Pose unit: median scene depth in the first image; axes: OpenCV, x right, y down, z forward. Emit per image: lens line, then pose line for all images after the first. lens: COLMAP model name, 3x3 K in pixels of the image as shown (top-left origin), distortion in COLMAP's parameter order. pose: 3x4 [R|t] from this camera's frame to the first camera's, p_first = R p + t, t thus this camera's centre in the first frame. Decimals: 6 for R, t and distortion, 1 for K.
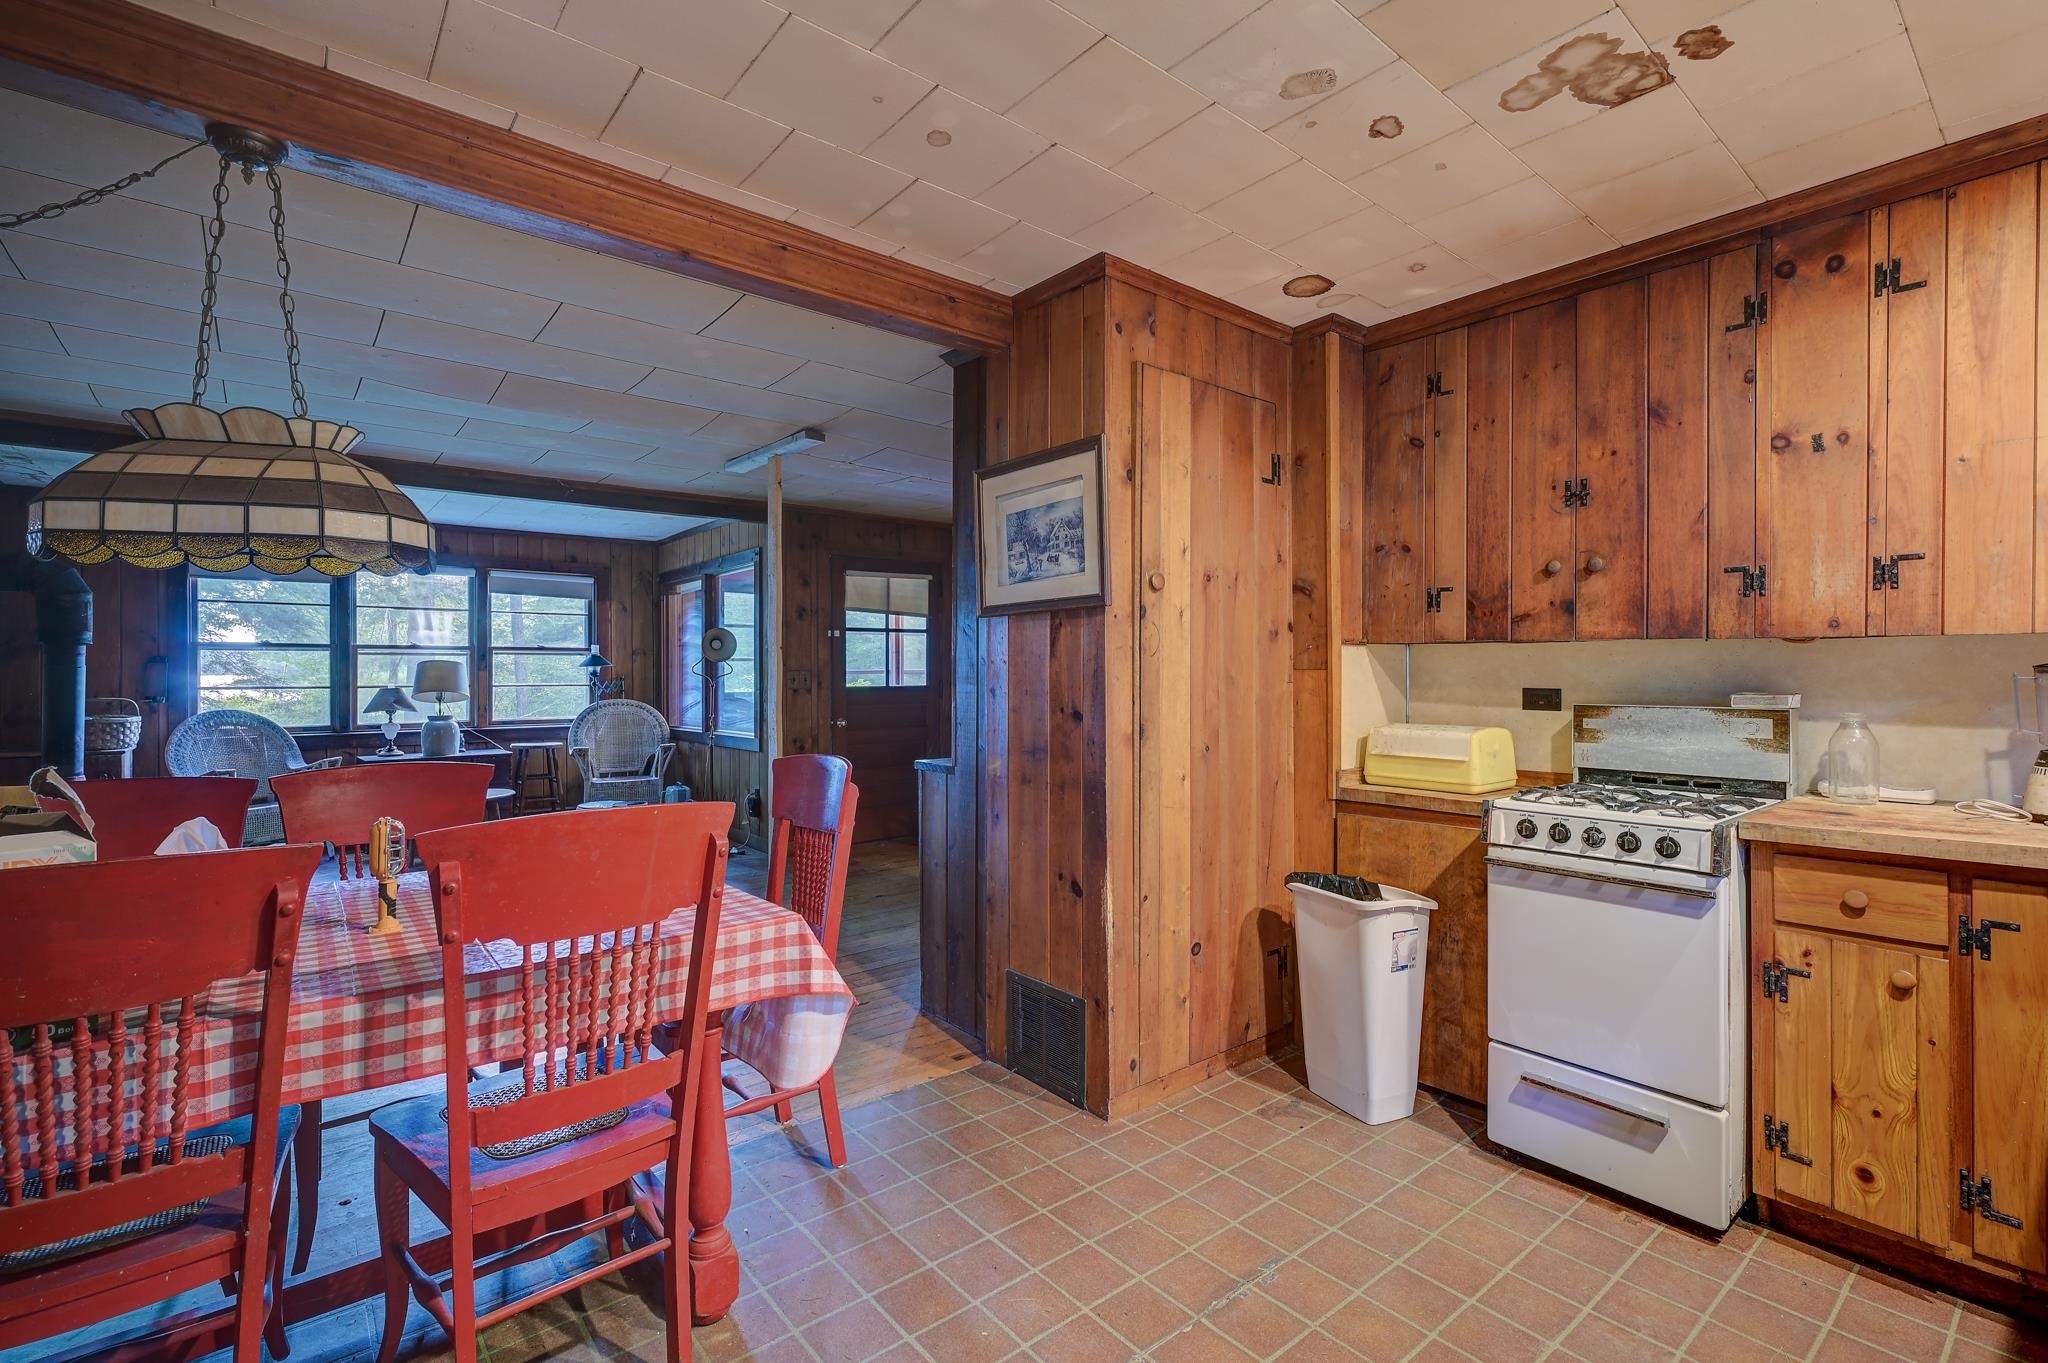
lens RADIAL K [[913.7, 0, 1030.4], [0, 913.7, 676.5], [0, 0, 1]] dist [0.001478, 0.000082]
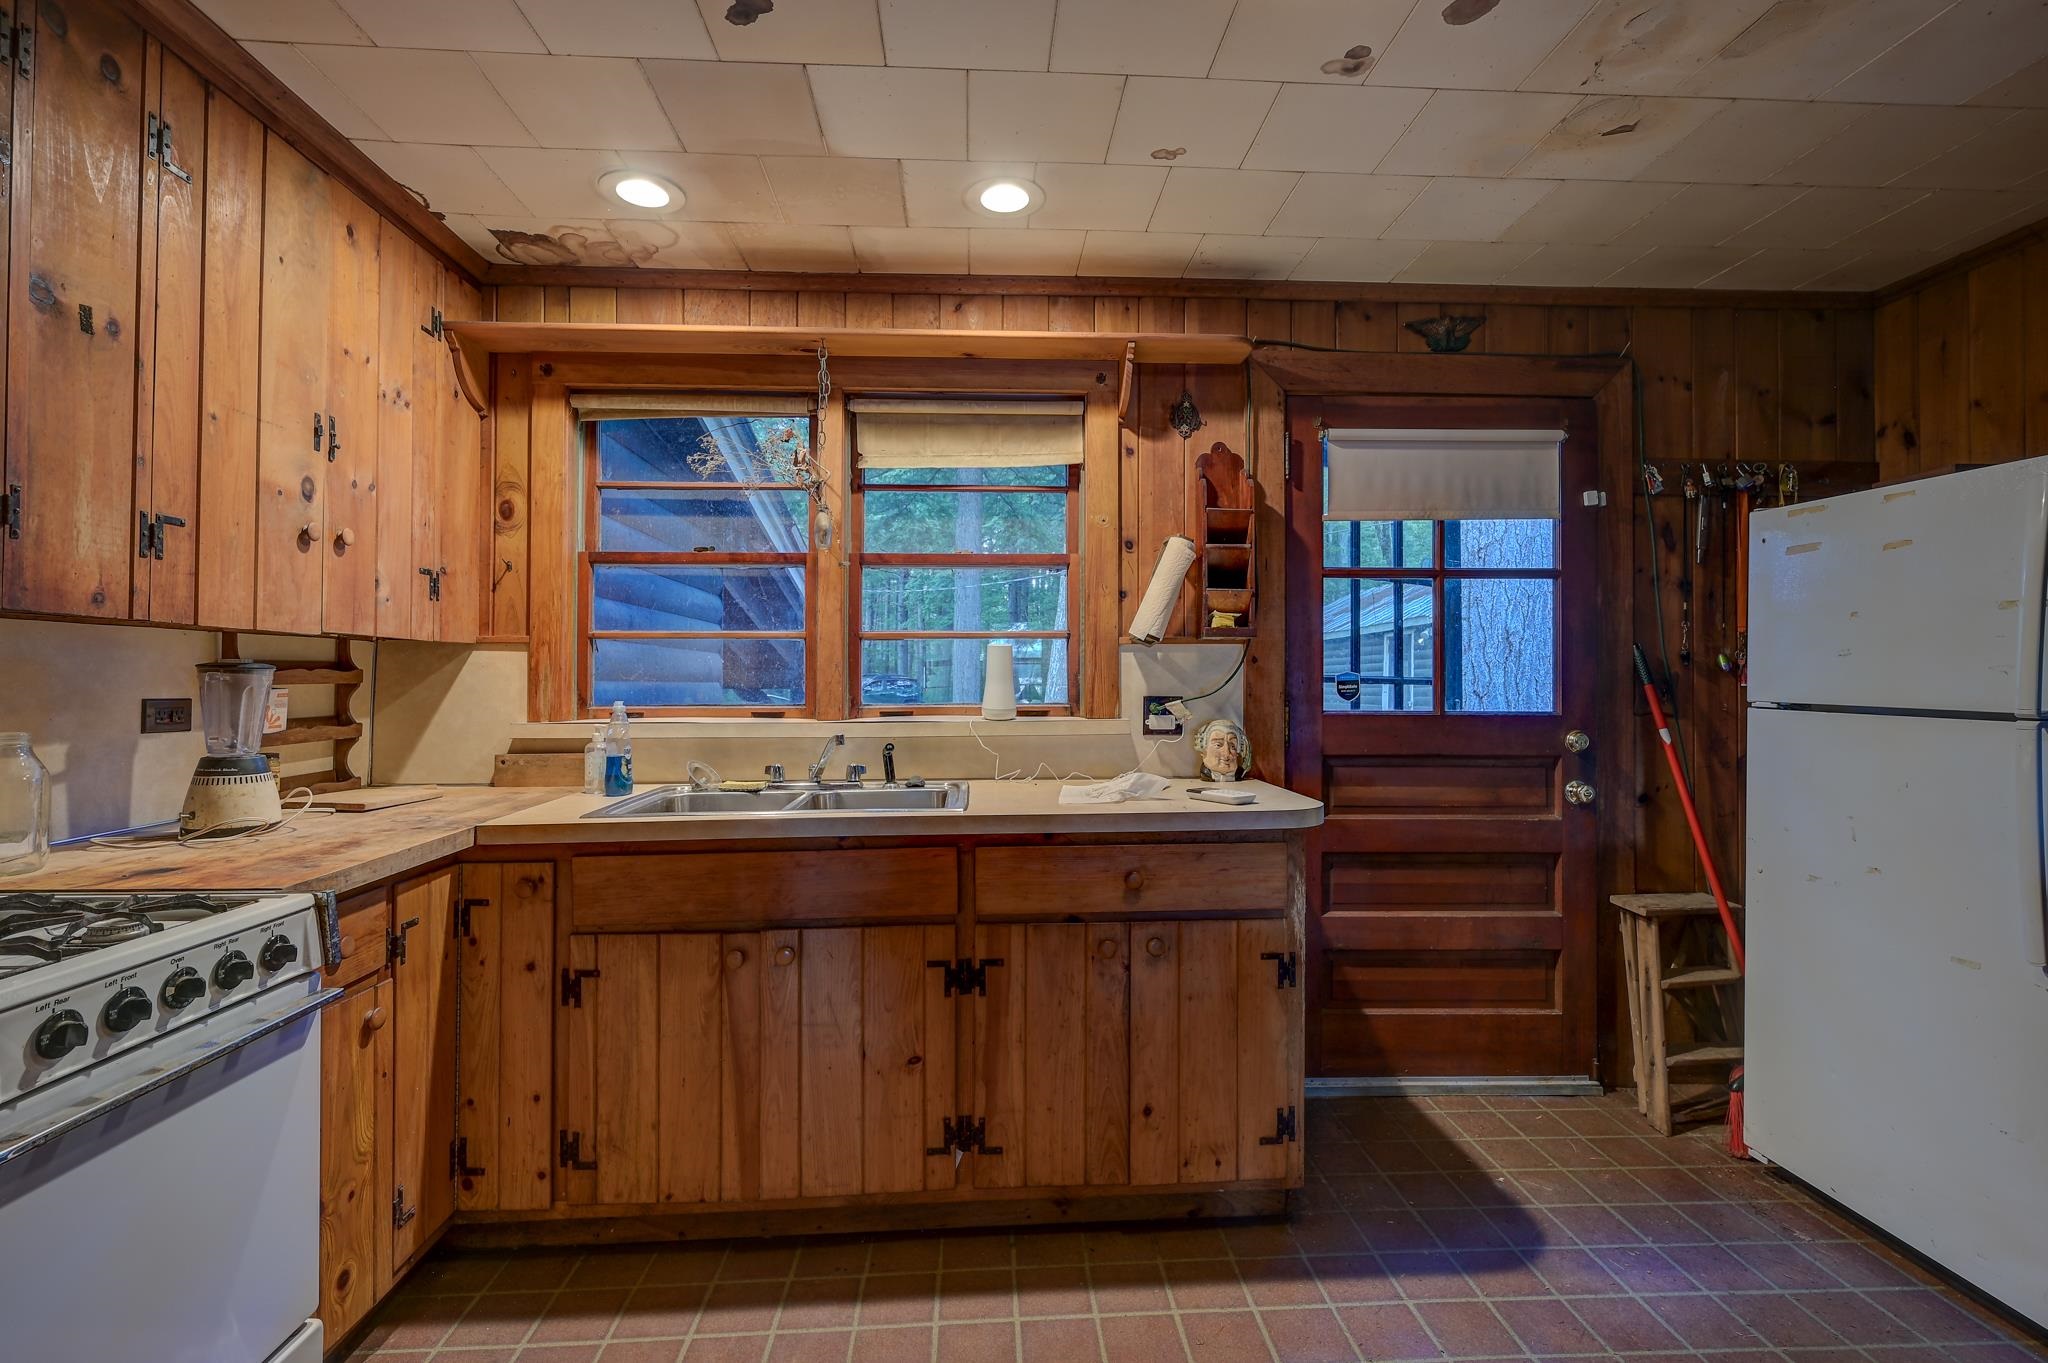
lens RADIAL K [[913.7, 0, 1023.3], [0, 913.7, 672.7], [0, 0, 1]] dist [0.001478, 0.000082]
pose [[-0.805625, 0.007747, 0.592375, -0.067241], [0.001327, 0.999936, -0.011272, 0.005933], [-0.592424, -0.008295, -0.805583, 1.137255]]
